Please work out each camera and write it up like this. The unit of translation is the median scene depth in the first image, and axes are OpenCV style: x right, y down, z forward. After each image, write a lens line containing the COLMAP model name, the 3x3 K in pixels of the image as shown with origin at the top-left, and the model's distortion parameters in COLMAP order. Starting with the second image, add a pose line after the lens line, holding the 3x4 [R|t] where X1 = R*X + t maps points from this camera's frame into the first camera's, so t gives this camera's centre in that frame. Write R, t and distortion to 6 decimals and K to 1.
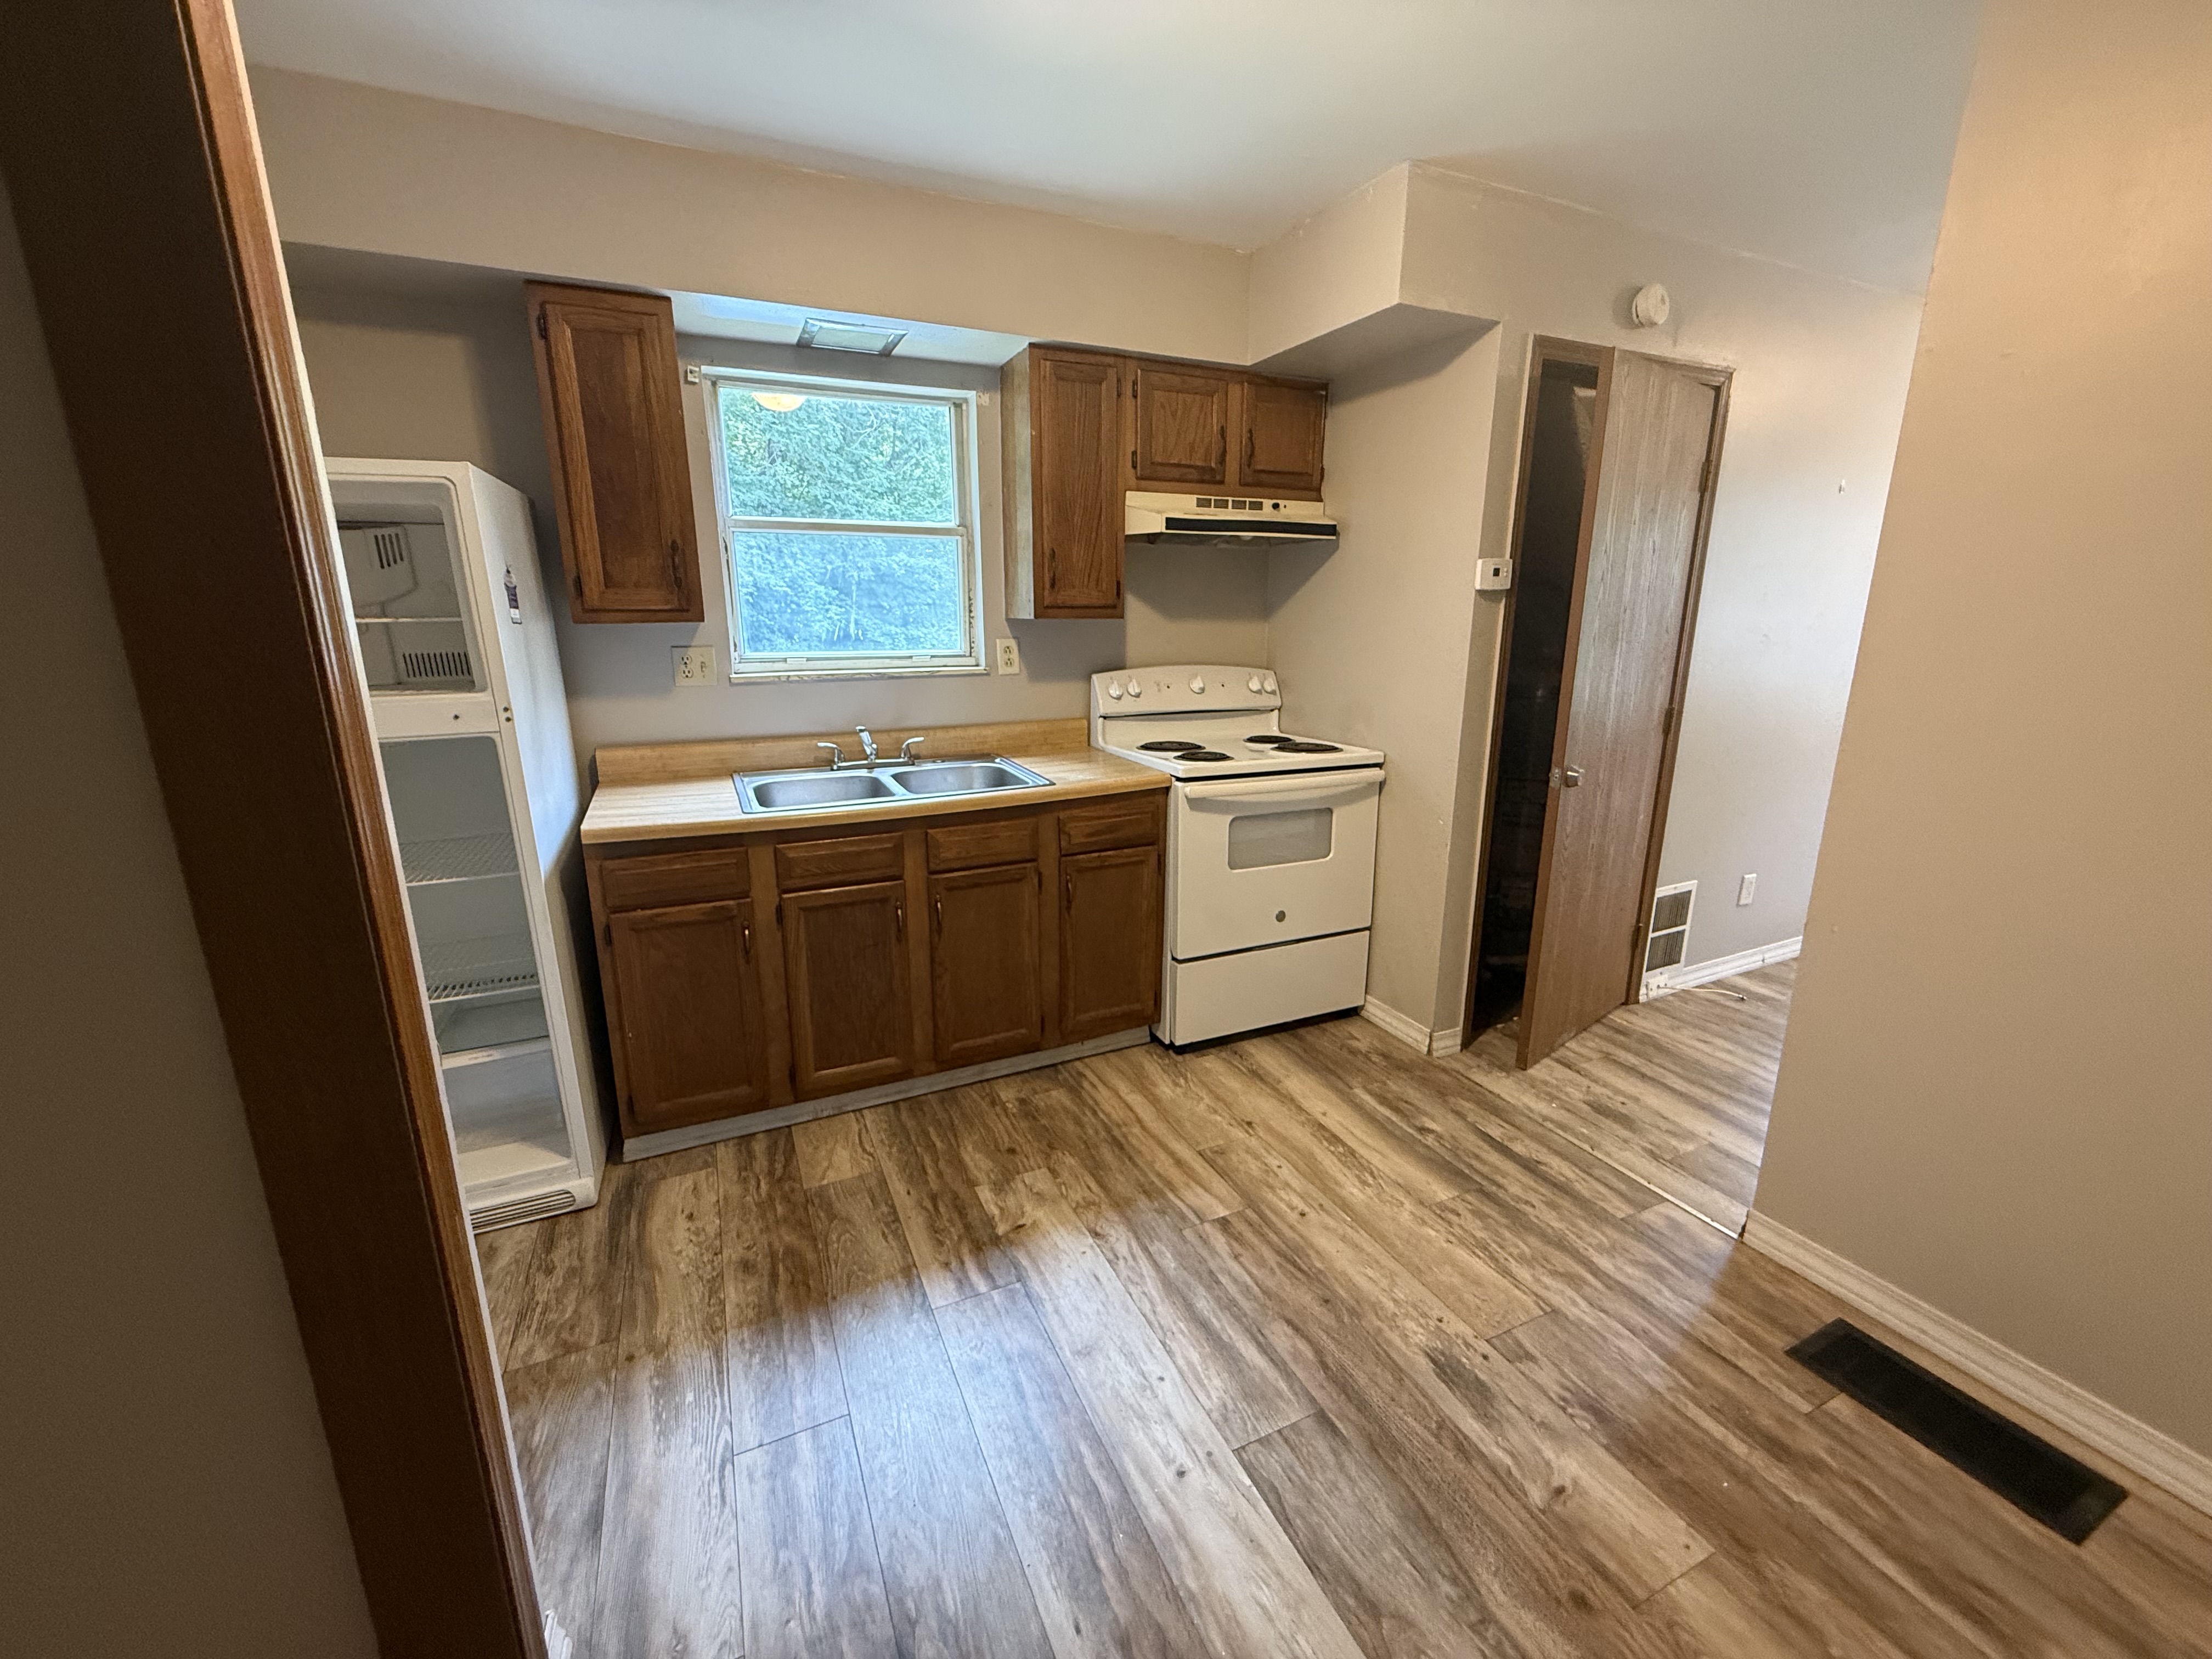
lens RADIAL K [[878.4, 0, 1102.0], [0, 878.4, 831.0], [0, 0, 1]] dist [-0.002137, -0.000021]
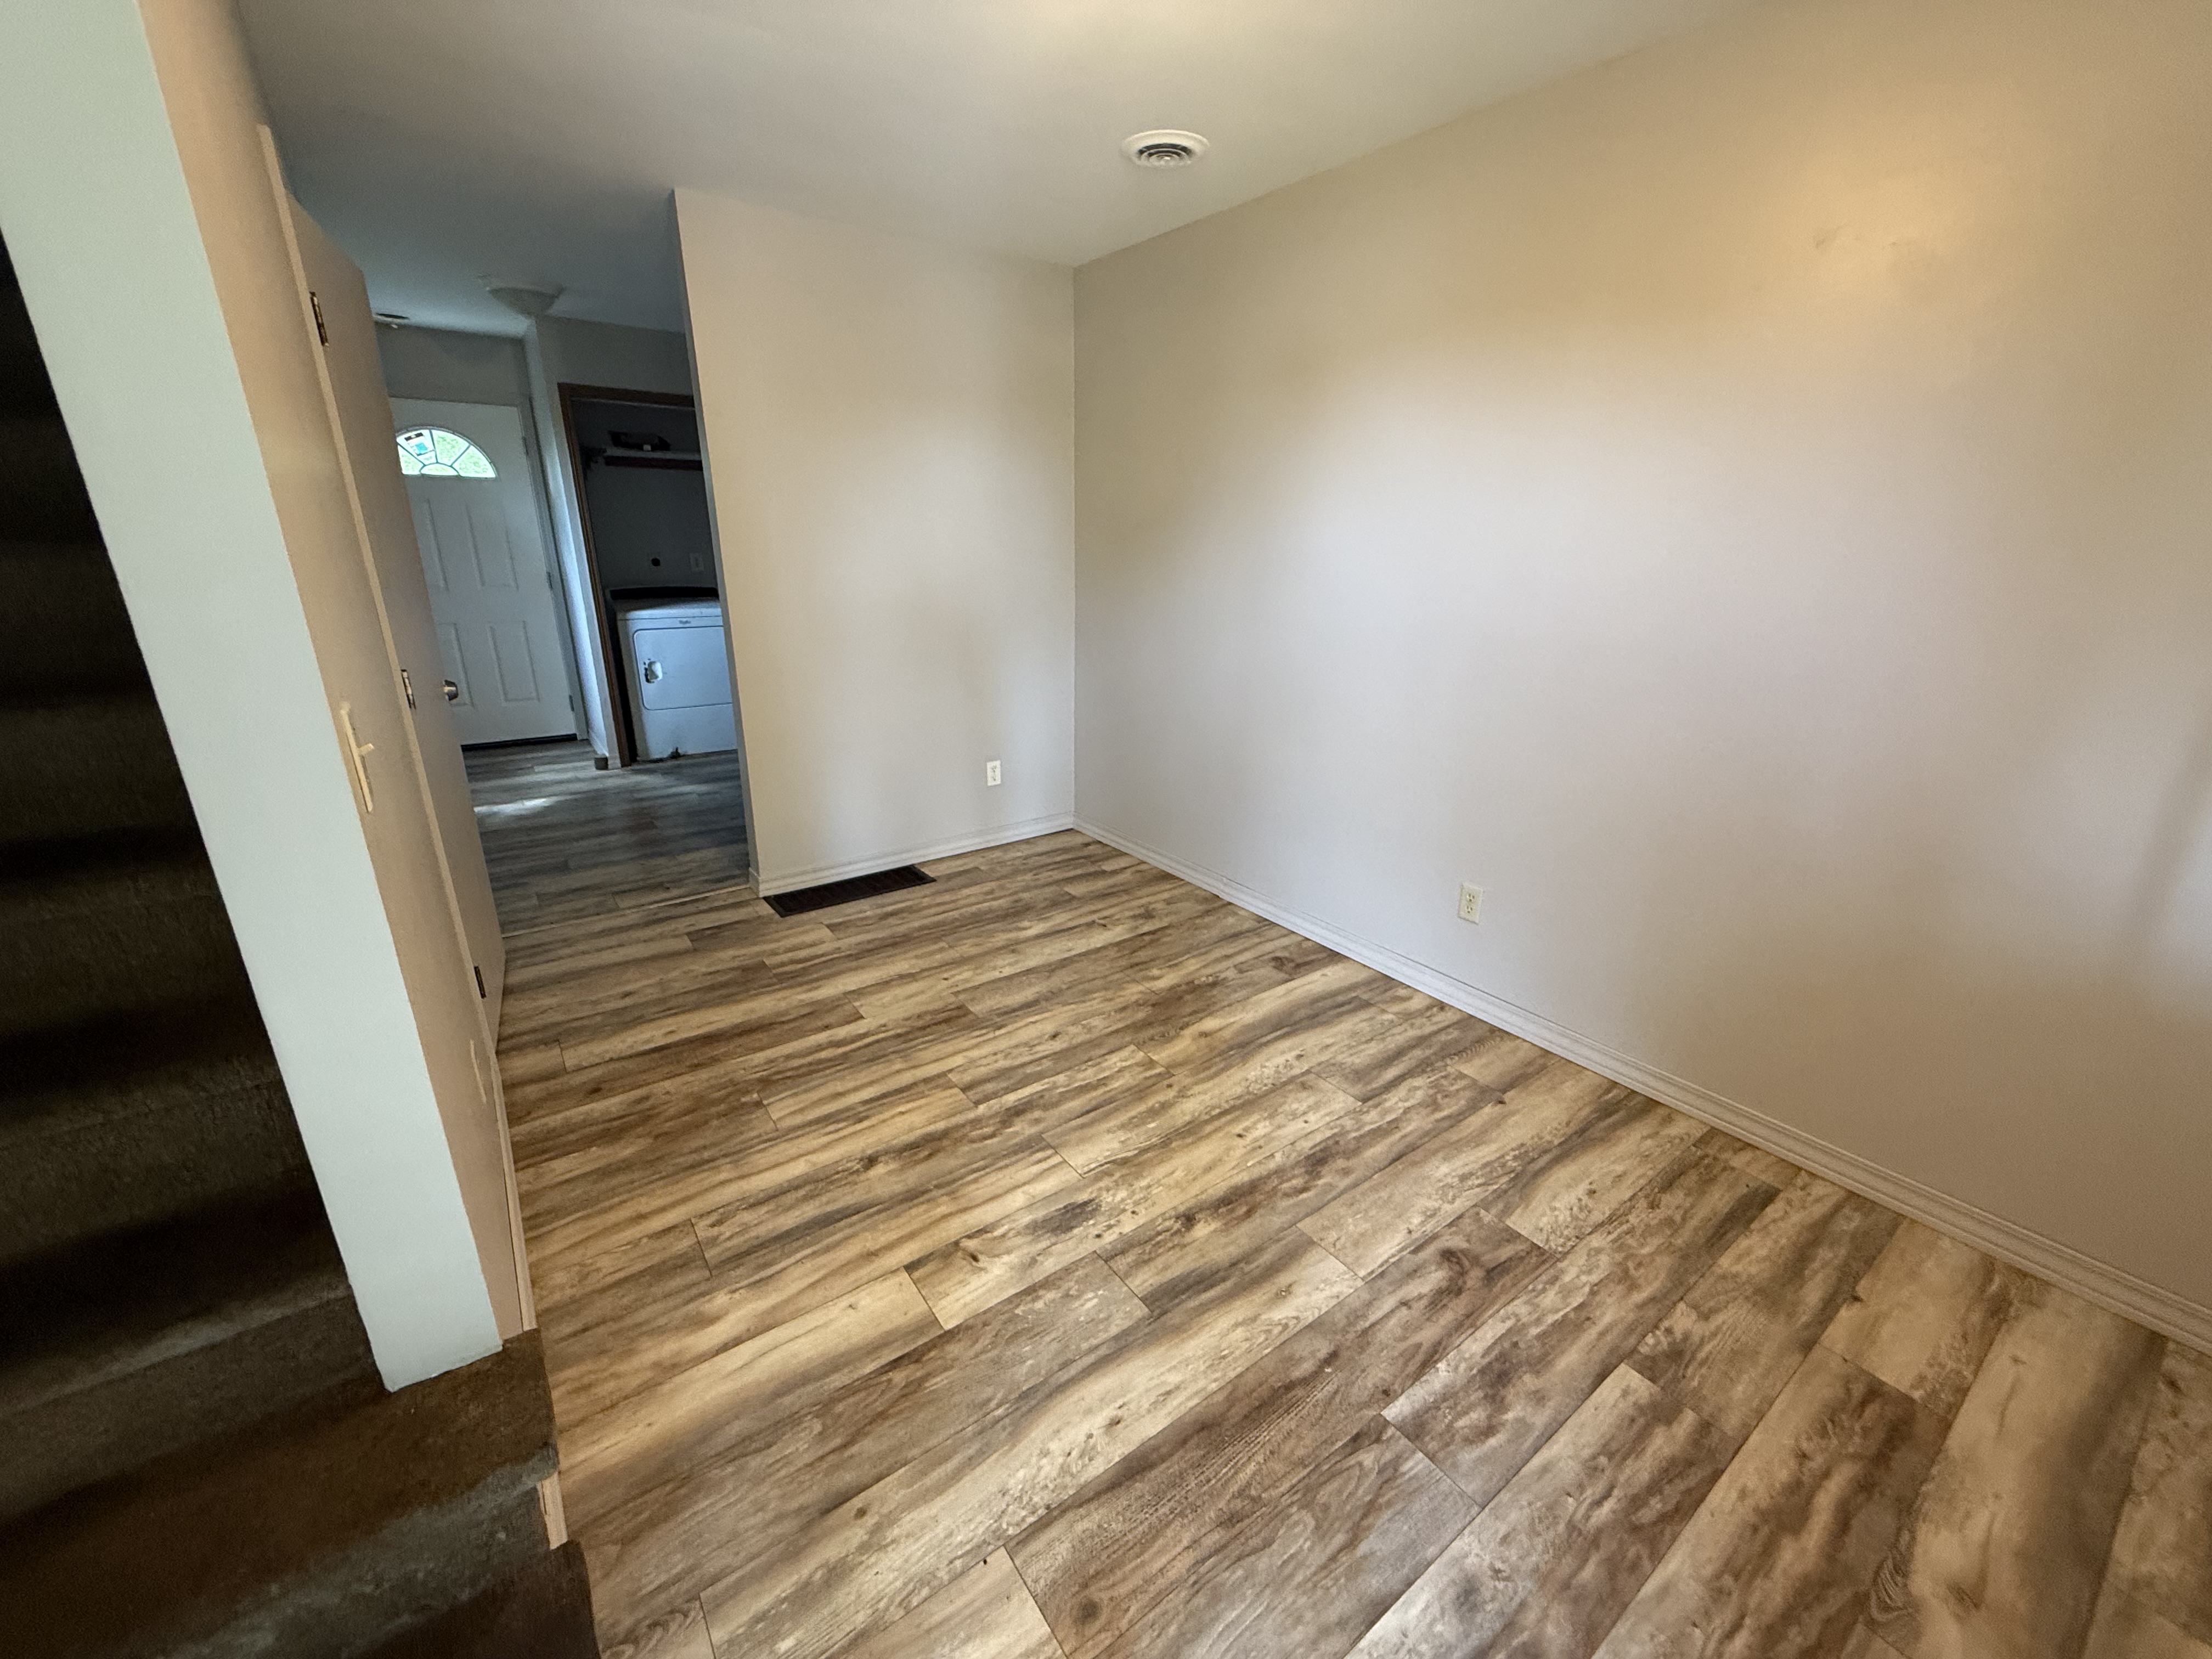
lens RADIAL K [[878.4, 0, 1102.0], [0, 878.4, 831.0], [0, 0, 1]] dist [-0.002137, -0.000021]
pose [[0.208088, 0.300943, -0.930662, 0.967170], [-0.245742, 0.937056, 0.248065, -0.133290], [0.946737, 0.177083, 0.268945, 0.492768]]
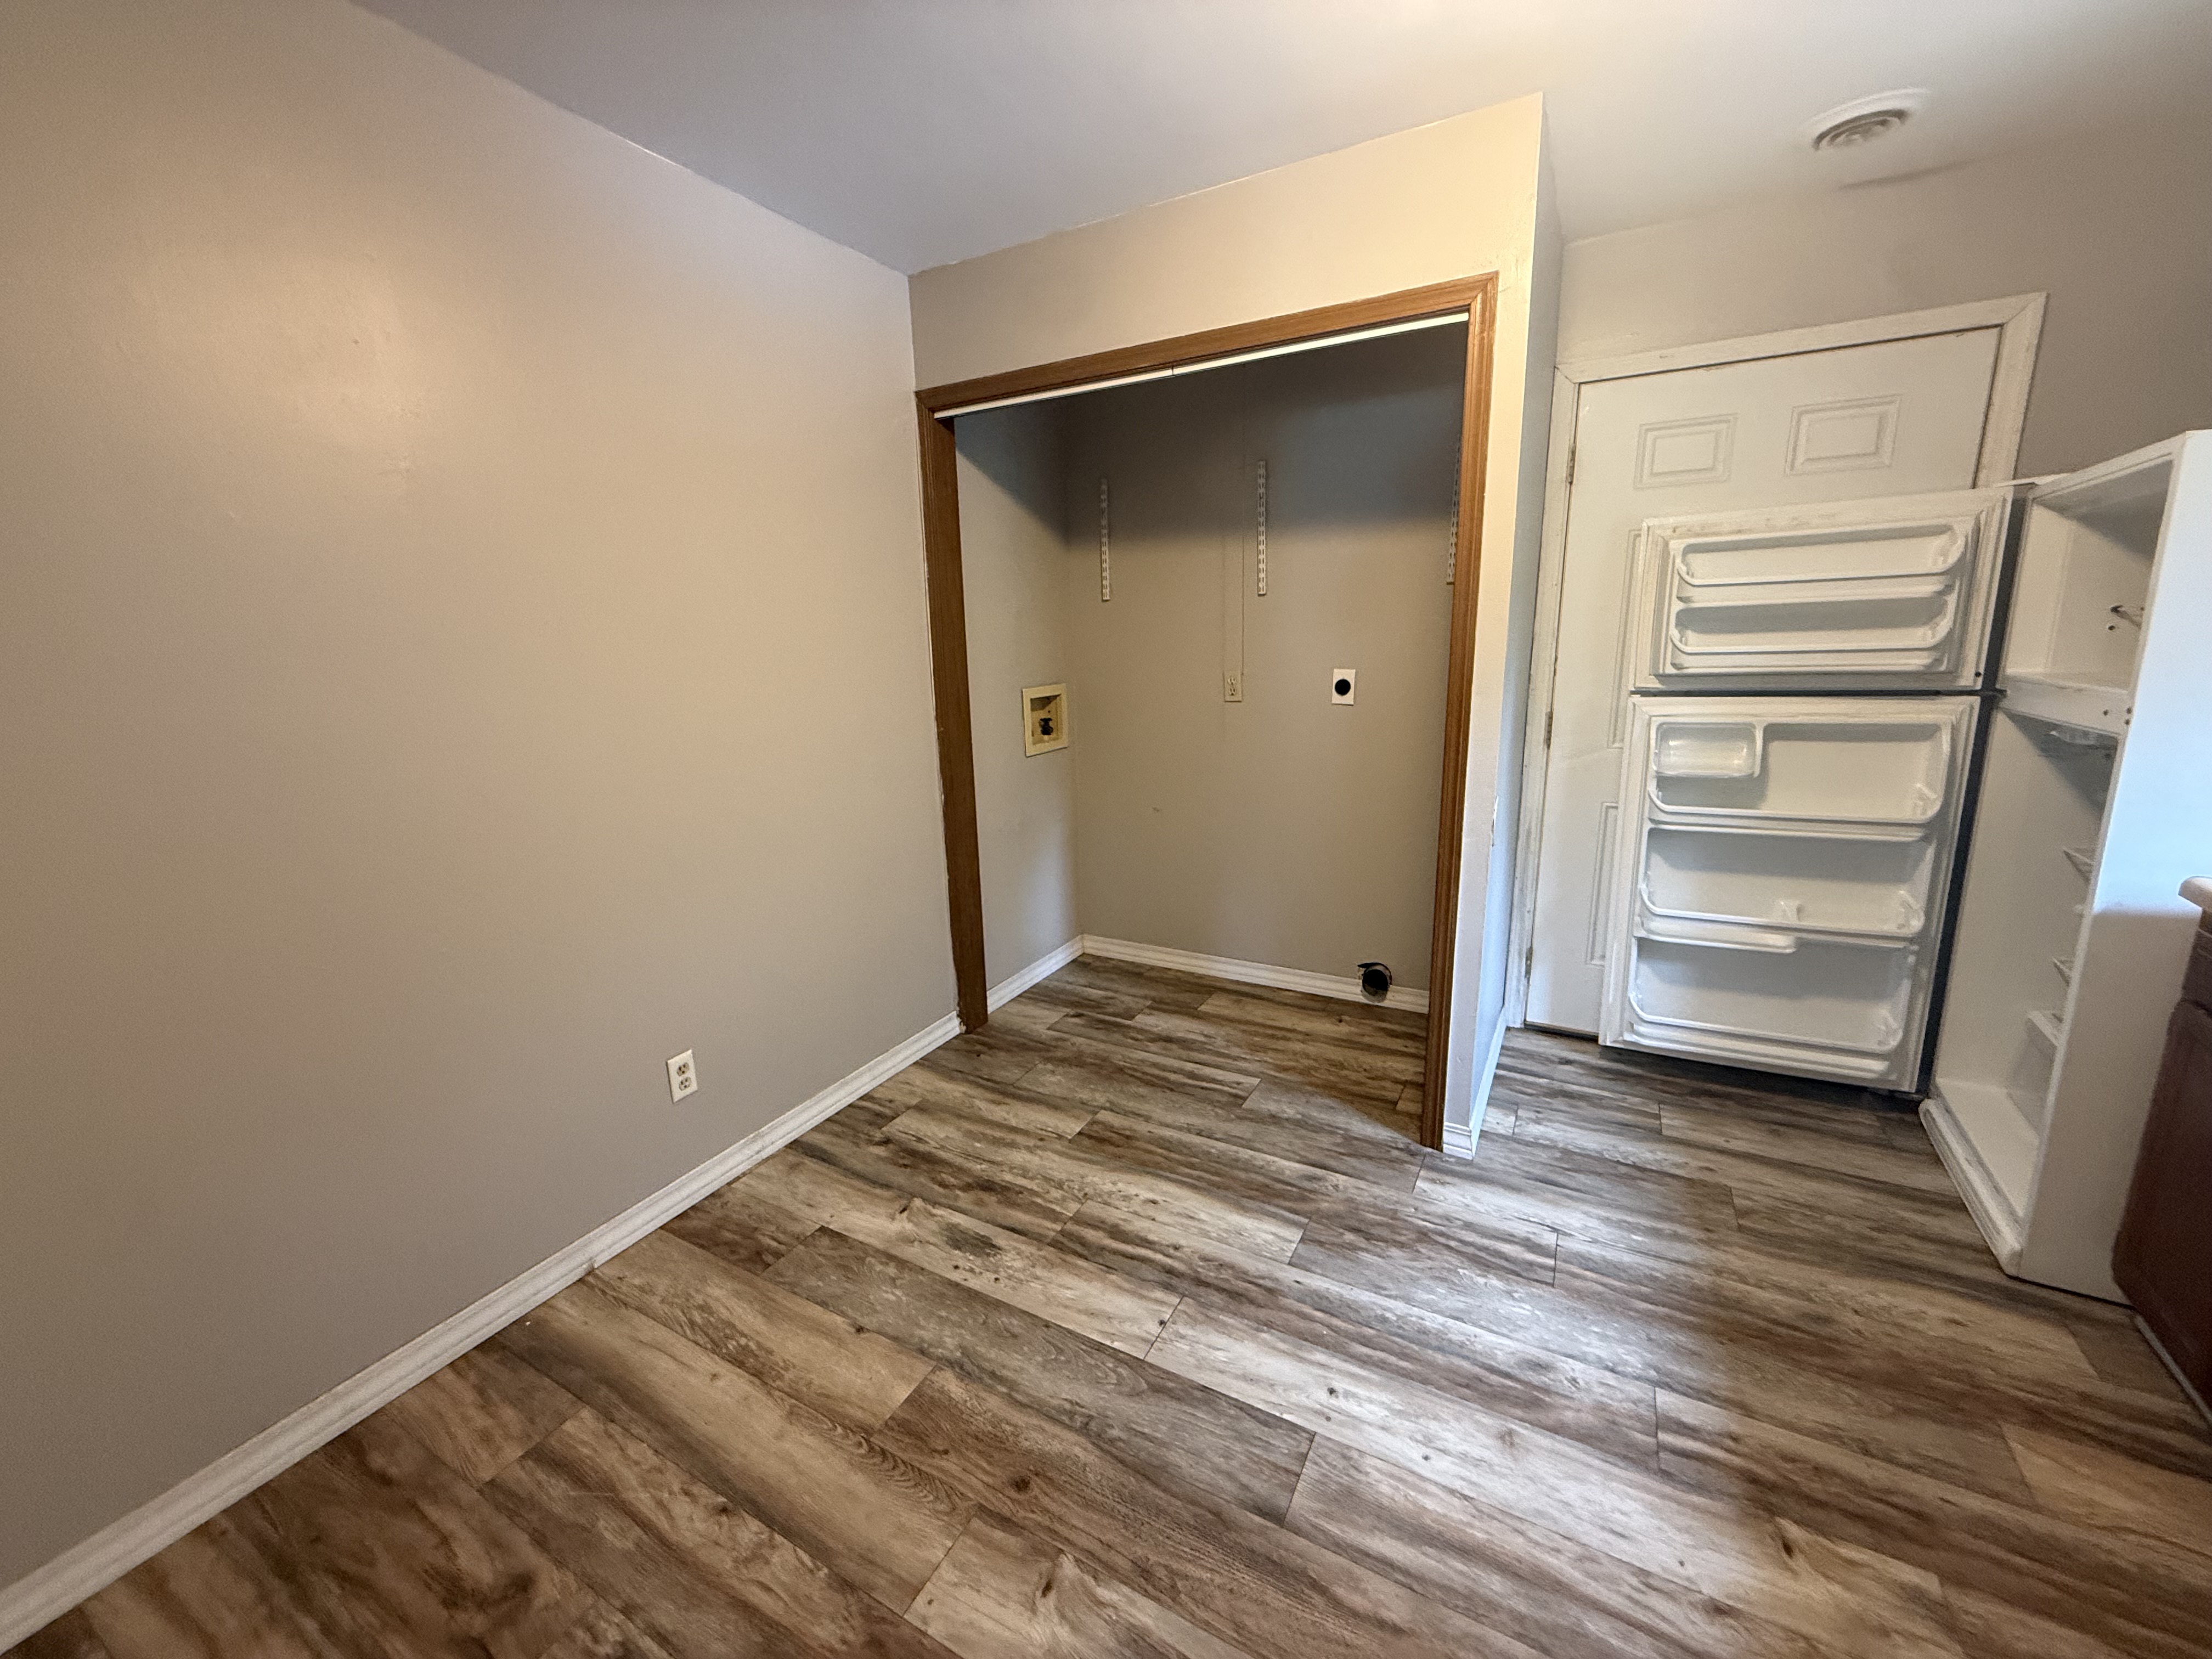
lens RADIAL K [[878.4, 0, 1102.0], [0, 878.4, 831.0], [0, 0, 1]] dist [-0.002137, -0.000021]
pose [[-0.806183, 0.160944, -0.569356, 0.804471], [-0.107932, 0.906142, 0.408972, -0.329450], [0.581739, 0.391158, -0.713145, 1.271230]]
